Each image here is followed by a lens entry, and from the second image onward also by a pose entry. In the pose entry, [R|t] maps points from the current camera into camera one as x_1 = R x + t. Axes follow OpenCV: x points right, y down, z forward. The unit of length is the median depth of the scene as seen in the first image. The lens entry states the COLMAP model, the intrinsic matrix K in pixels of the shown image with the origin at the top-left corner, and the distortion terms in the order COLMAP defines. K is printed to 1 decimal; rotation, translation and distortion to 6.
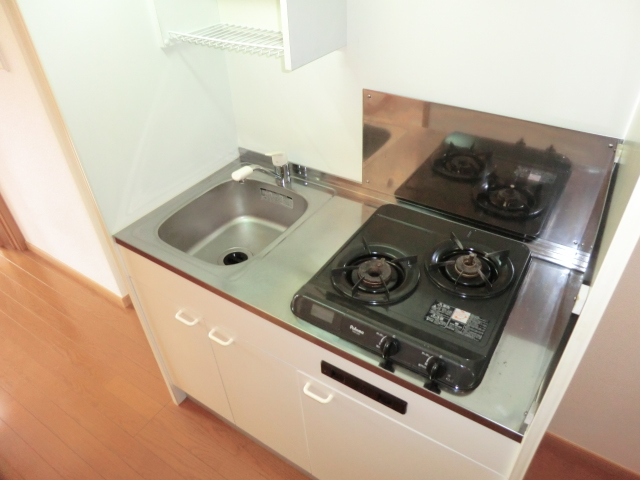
lens RADIAL K [[466.6, 0, 322.5], [0, 466.6, 229.5], [0, 0, 1]] dist [-0.007718, 0.005919]
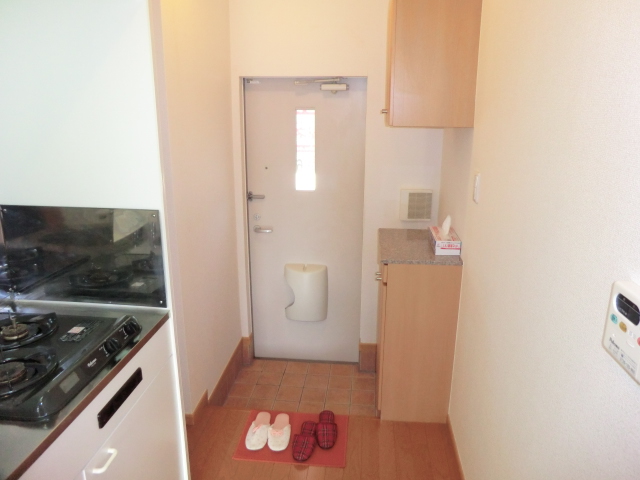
lens RADIAL K [[466.6, 0, 322.5], [0, 466.6, 229.5], [0, 0, 1]] dist [-0.007718, 0.005919]
pose [[-0.451983, -0.197768, 0.869827, -1.135927], [0.551558, 0.704407, 0.446760, -0.226273], [-0.701067, 0.681688, -0.209300, 0.591538]]
